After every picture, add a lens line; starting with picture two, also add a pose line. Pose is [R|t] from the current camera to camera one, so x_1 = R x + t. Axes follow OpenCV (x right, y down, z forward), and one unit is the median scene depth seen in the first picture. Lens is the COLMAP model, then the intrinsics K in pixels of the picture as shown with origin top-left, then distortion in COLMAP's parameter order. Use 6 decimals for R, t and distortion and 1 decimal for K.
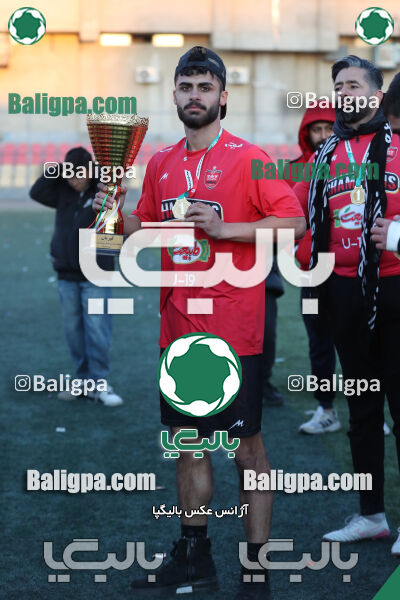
lens RADIAL K [[2052.9, 0, 200.0], [0, 2052.9, 300.0], [0, 0, 1]] dist [0.032635, 0.606528]
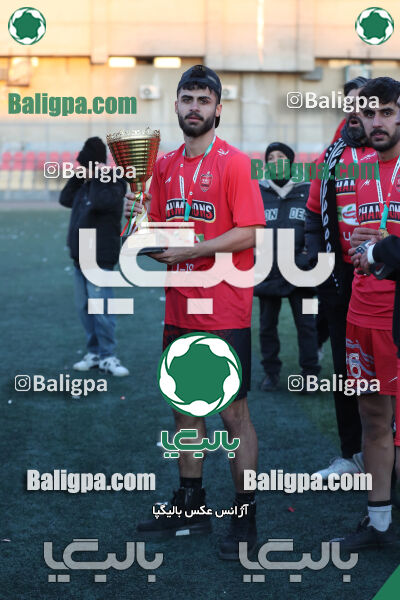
lens RADIAL K [[2117.2, 0, 200.0], [0, 2117.2, 300.0], [0, 0, 1]] dist [0.062439, -0.231208]
pose [[1.000000, -0.000105, -0.000530, 0.002719], [0.000104, 0.999999, -0.001428, 0.007410], [0.000530, 0.001428, 0.999999, -0.156130]]
